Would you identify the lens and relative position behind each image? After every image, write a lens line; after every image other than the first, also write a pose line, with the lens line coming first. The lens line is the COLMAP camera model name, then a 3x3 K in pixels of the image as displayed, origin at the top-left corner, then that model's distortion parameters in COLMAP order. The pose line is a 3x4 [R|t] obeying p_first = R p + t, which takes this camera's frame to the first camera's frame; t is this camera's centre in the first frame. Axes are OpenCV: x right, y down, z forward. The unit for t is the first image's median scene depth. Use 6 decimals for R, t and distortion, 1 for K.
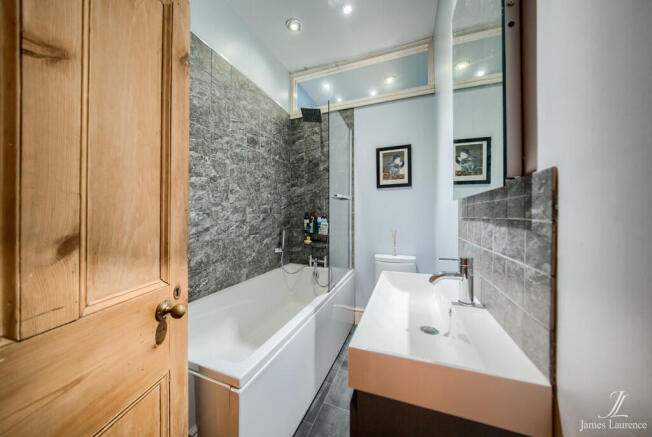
lens RADIAL K [[229.2, 0, 323.9], [0, 229.2, 216.1], [0, 0, 1]] dist [-0.011589, -0.000264]
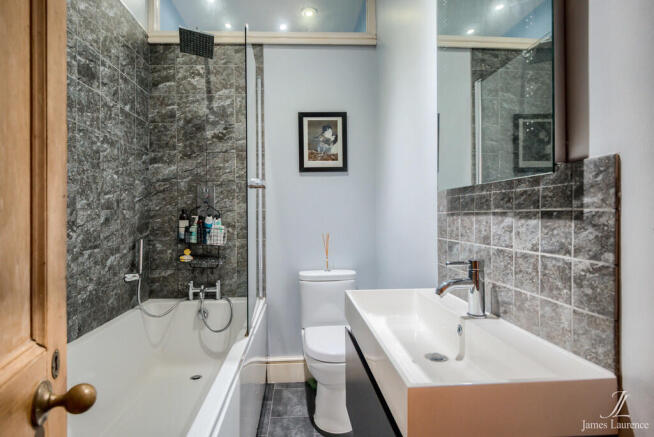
lens RADIAL K [[358.4, 0, 327.1], [0, 358.4, 217.7], [0, 0, 1]] dist [-0.008650, -0.003053]
pose [[0.906623, -0.007963, 0.421867, -0.150894], [0.007344, 0.999968, 0.003091, 0.008667], [-0.421879, 0.000296, 0.906652, 0.024207]]
